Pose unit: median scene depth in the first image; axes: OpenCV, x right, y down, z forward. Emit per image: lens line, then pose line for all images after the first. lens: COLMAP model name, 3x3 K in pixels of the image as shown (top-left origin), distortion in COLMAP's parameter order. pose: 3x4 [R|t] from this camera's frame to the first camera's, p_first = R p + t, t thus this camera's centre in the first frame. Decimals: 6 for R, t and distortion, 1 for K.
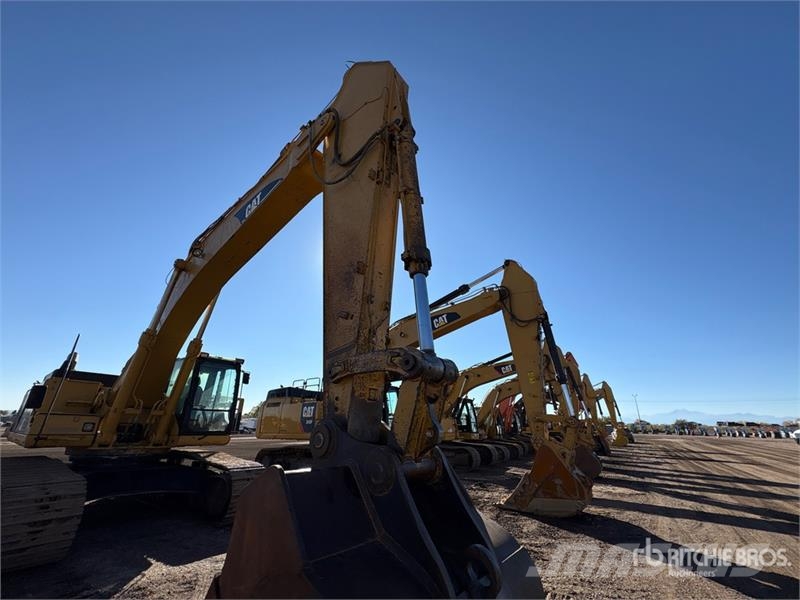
lens RADIAL K [[321.7, 0, 400.0], [0, 321.7, 300.0], [0, 0, 1]] dist [-0.003449, 0.000247]
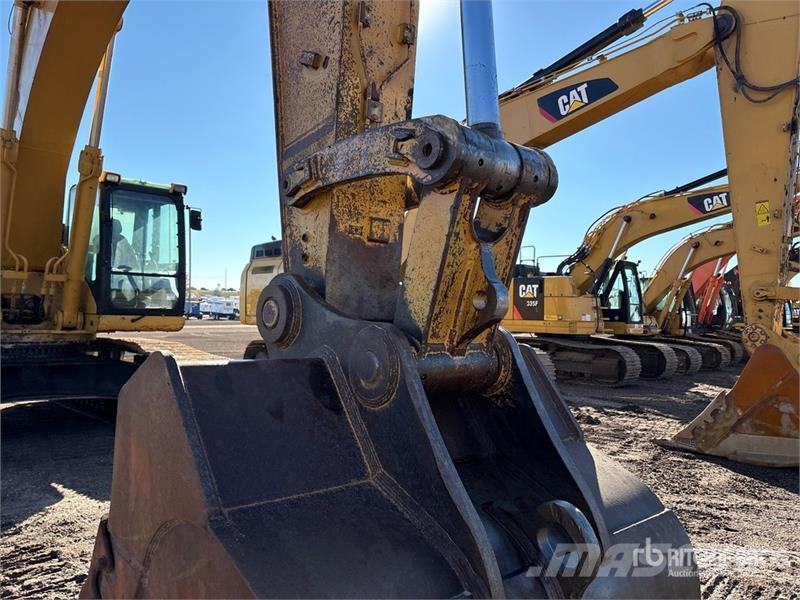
lens RADIAL K [[612.7, 0, 400.0], [0, 612.7, 300.0], [0, 0, 1]] dist [0.017435, -0.007672]
pose [[0.986872, 0.010448, -0.161168, 0.091106], [0.046450, 0.937381, 0.345196, 0.069658], [0.154682, -0.348150, 0.924589, 0.104289]]
